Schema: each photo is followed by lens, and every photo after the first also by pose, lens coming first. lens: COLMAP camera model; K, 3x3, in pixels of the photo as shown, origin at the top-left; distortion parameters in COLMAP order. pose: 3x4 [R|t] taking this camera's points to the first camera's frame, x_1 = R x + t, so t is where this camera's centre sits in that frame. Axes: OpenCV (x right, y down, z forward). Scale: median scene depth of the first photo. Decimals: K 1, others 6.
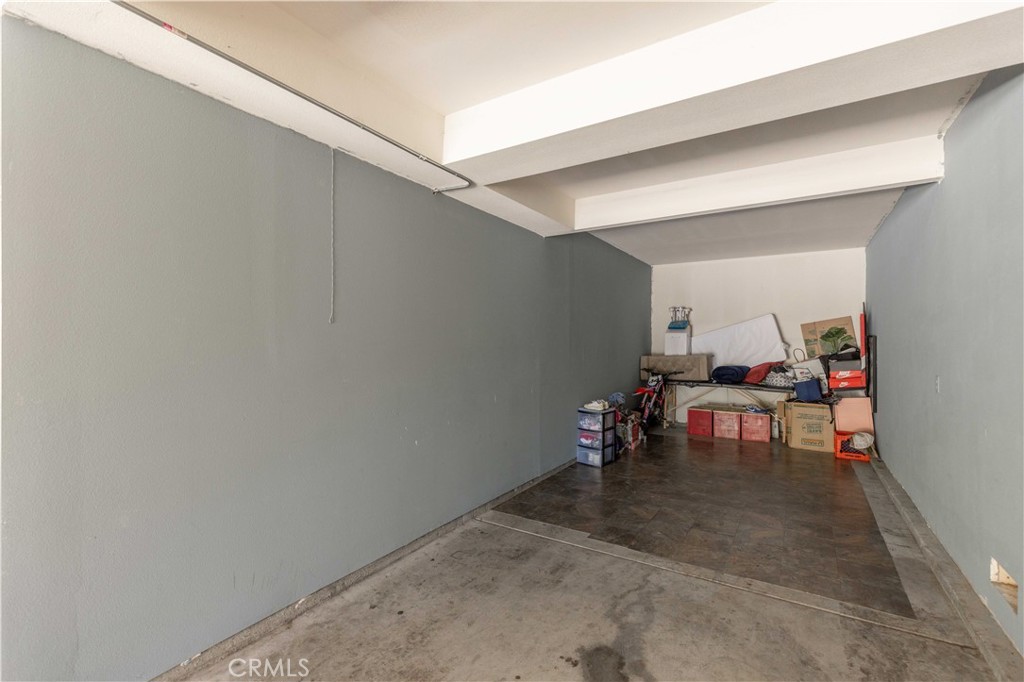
lens RADIAL K [[458.5, 0, 517.1], [0, 458.5, 341.3], [0, 0, 1]] dist [-0.000450, 0.000349]
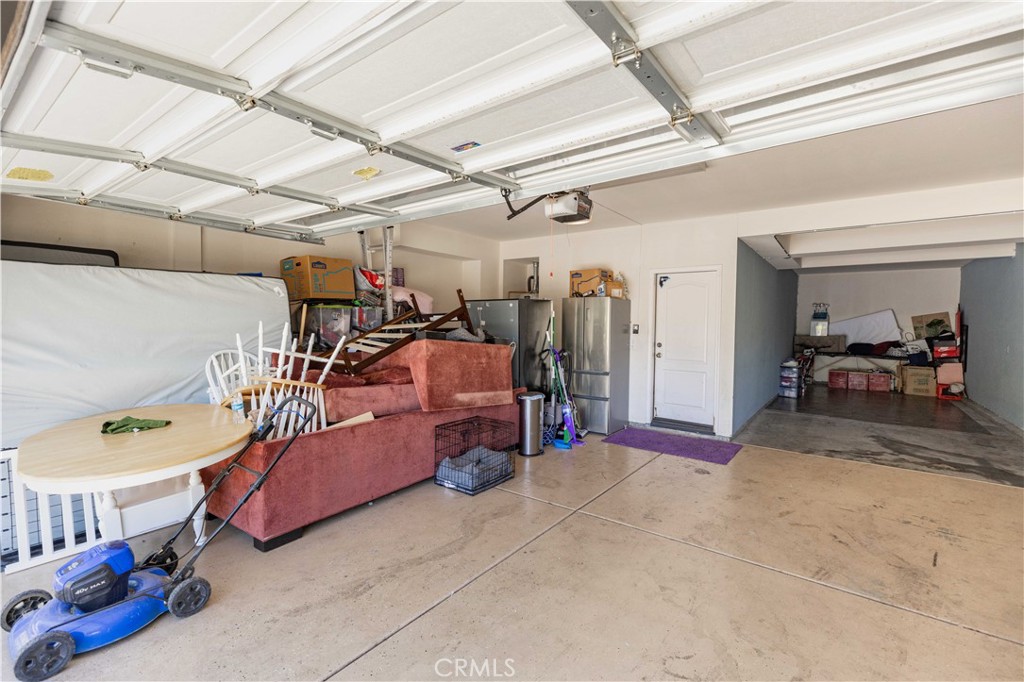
lens RADIAL K [[458.5, 0, 506.6], [0, 458.5, 337.3], [0, 0, 1]] dist [-0.000450, 0.000349]
pose [[0.995836, 0.015862, -0.089771, -0.627677], [-0.013090, 0.999422, 0.031381, 0.001152], [0.090217, -0.030075, 0.995468, -0.688894]]
